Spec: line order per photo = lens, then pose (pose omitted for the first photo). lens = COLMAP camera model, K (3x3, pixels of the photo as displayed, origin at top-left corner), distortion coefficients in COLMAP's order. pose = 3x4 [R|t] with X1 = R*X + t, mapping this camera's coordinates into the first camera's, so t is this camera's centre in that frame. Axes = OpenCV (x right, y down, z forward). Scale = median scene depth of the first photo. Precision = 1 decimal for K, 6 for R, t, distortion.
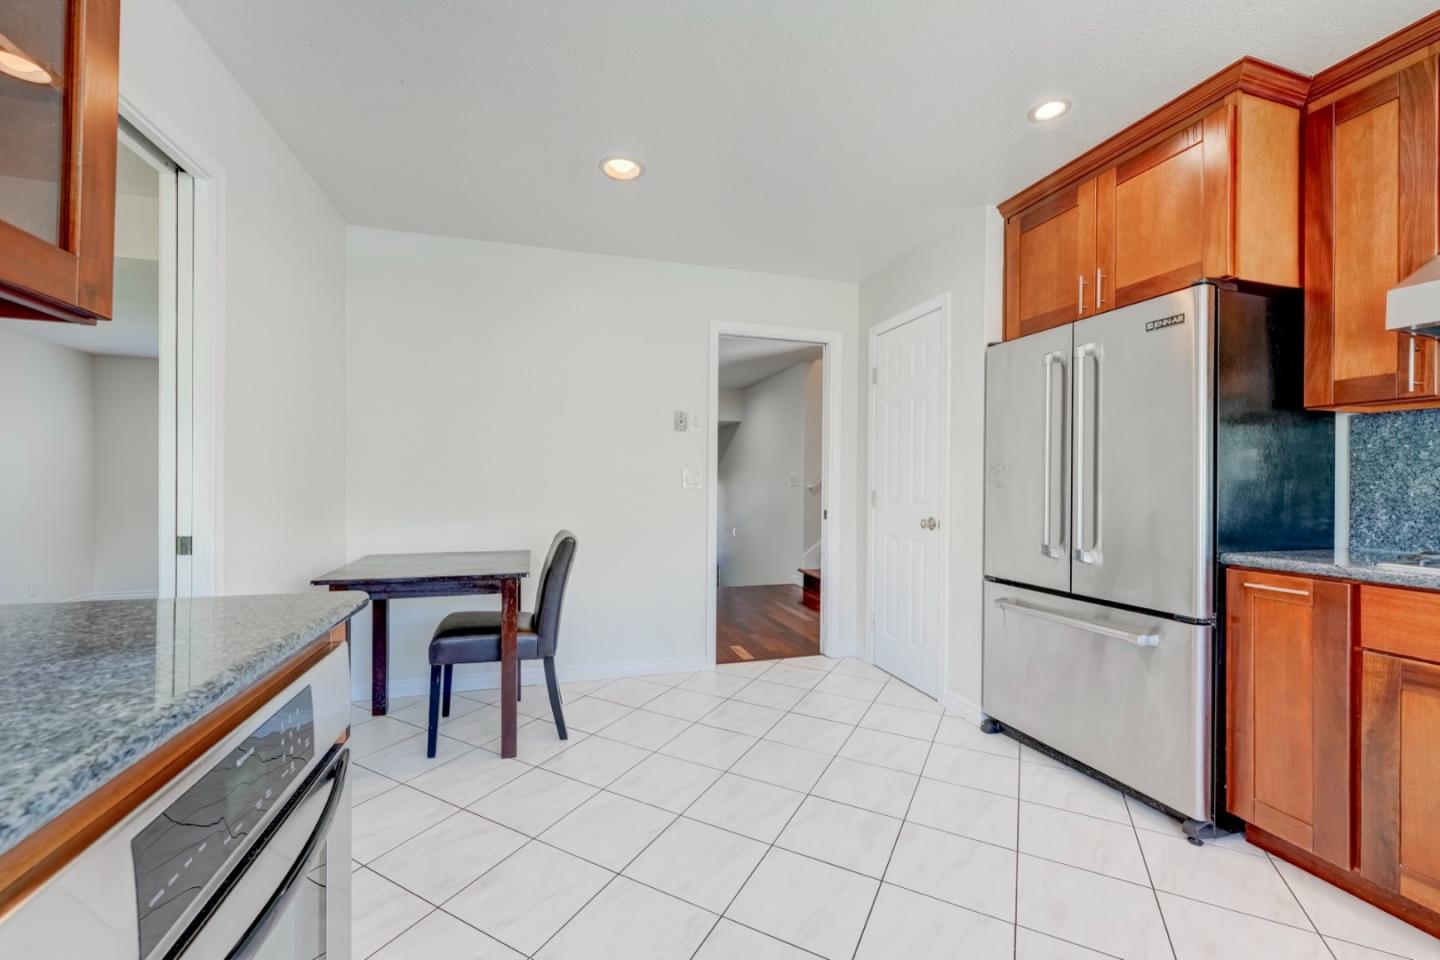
lens RADIAL K [[572.2, 0, 717.1], [0, 572.2, 479.9], [0, 0, 1]] dist [-0.001864, -0.000367]
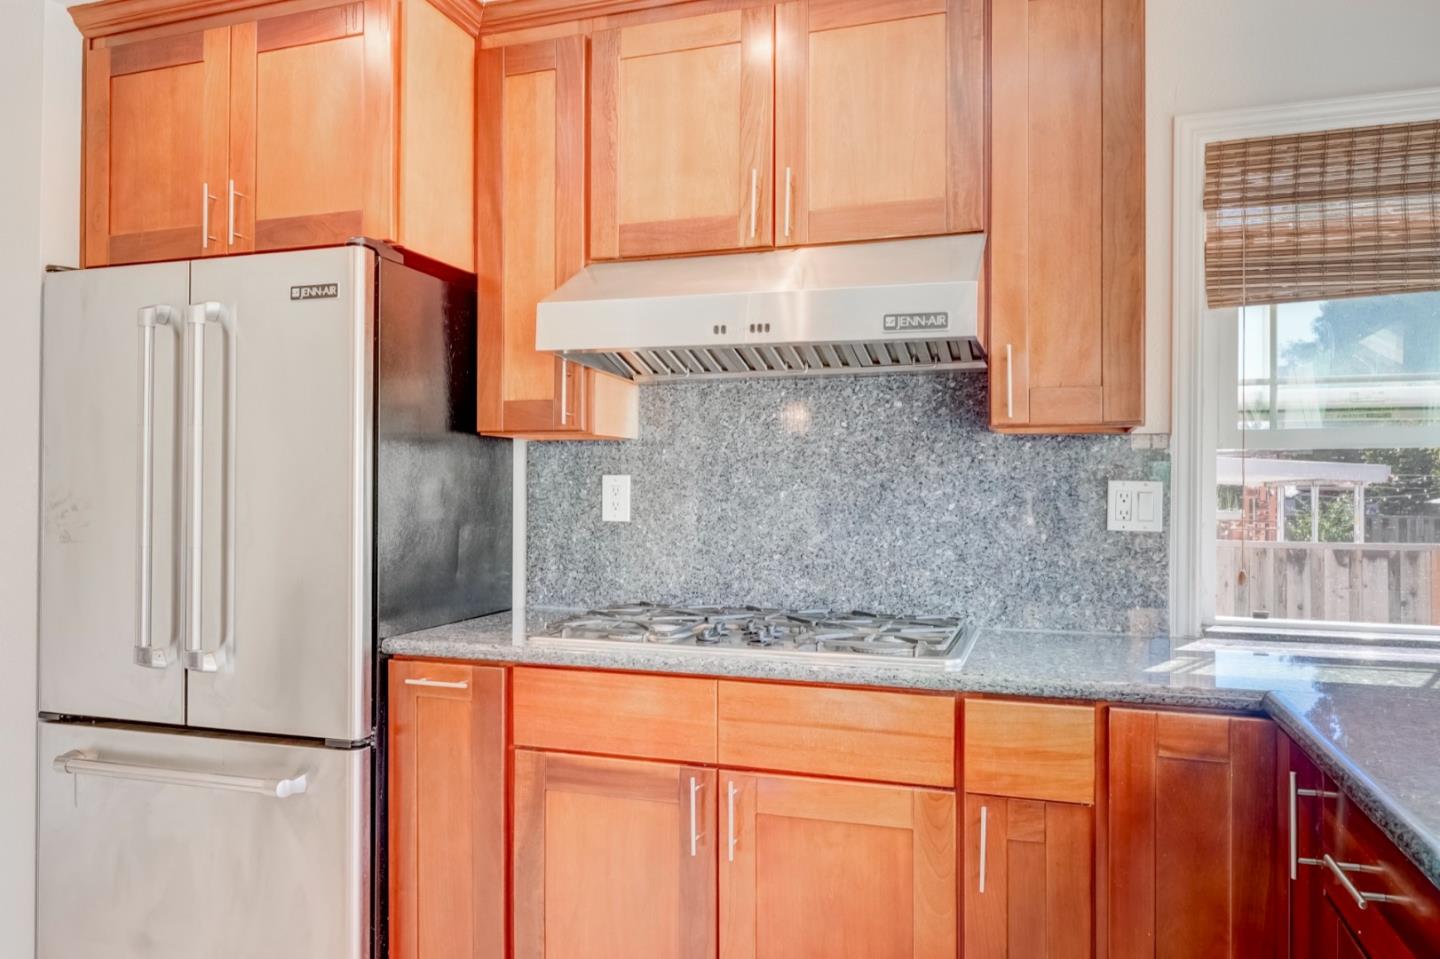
lens RADIAL K [[987.5, 0, 718.9], [0, 987.5, 476.9], [0, 0, 1]] dist [-0.003604, -0.003463]
pose [[0.575806, -0.001369, 0.817585, 0.135837], [0.000225, 0.999999, 0.001516, -0.068810], [-0.817586, -0.000689, 0.575806, -0.023543]]
